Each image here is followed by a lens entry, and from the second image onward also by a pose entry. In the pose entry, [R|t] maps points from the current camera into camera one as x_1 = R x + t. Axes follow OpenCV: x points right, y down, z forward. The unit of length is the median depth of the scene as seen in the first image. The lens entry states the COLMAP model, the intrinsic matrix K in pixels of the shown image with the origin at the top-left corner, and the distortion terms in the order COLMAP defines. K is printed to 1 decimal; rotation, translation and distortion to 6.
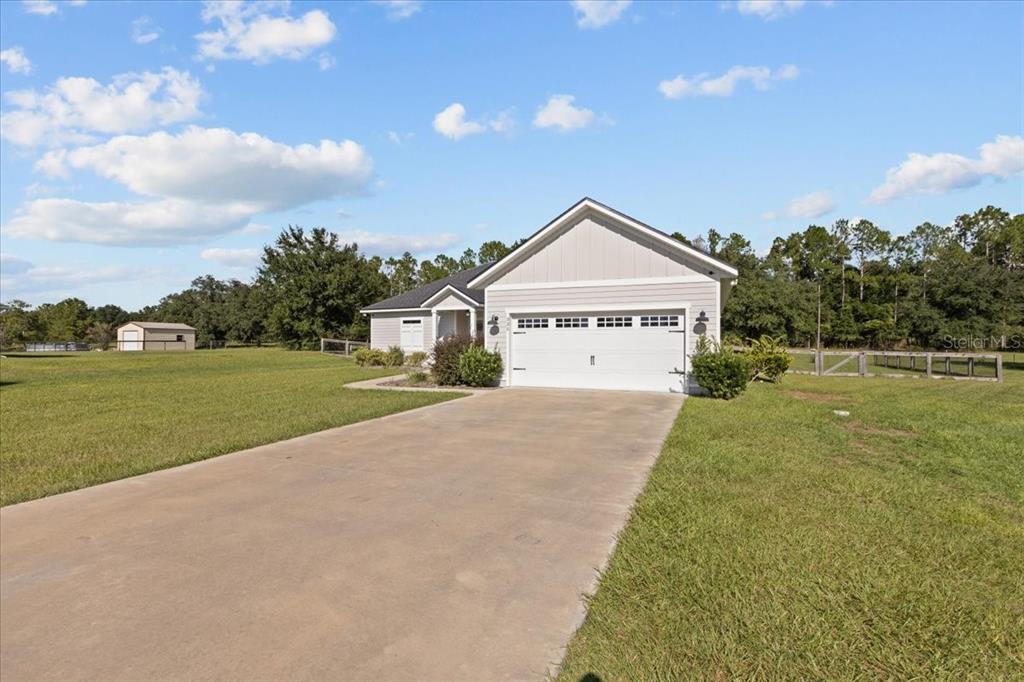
lens RADIAL K [[462.3, 0, 511.3], [0, 462.3, 340.3], [0, 0, 1]] dist [0.002849, 0.000461]
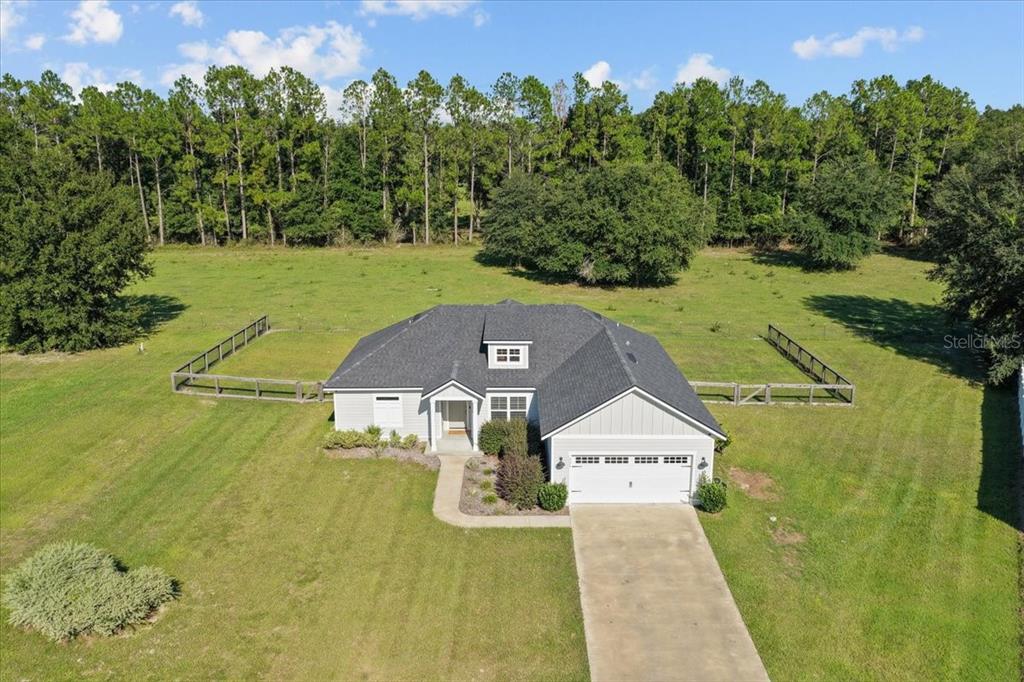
lens RADIAL K [[845.2, 0, 510.7], [0, 845.2, 344.4], [0, 0, 1]] dist [-0.011350, 0.045822]
pose [[0.921483, -0.094301, 0.376798, -0.310420], [0.000706, 0.970486, 0.241155, -0.281199], [-0.388418, -0.221954, 0.894353, -0.311344]]
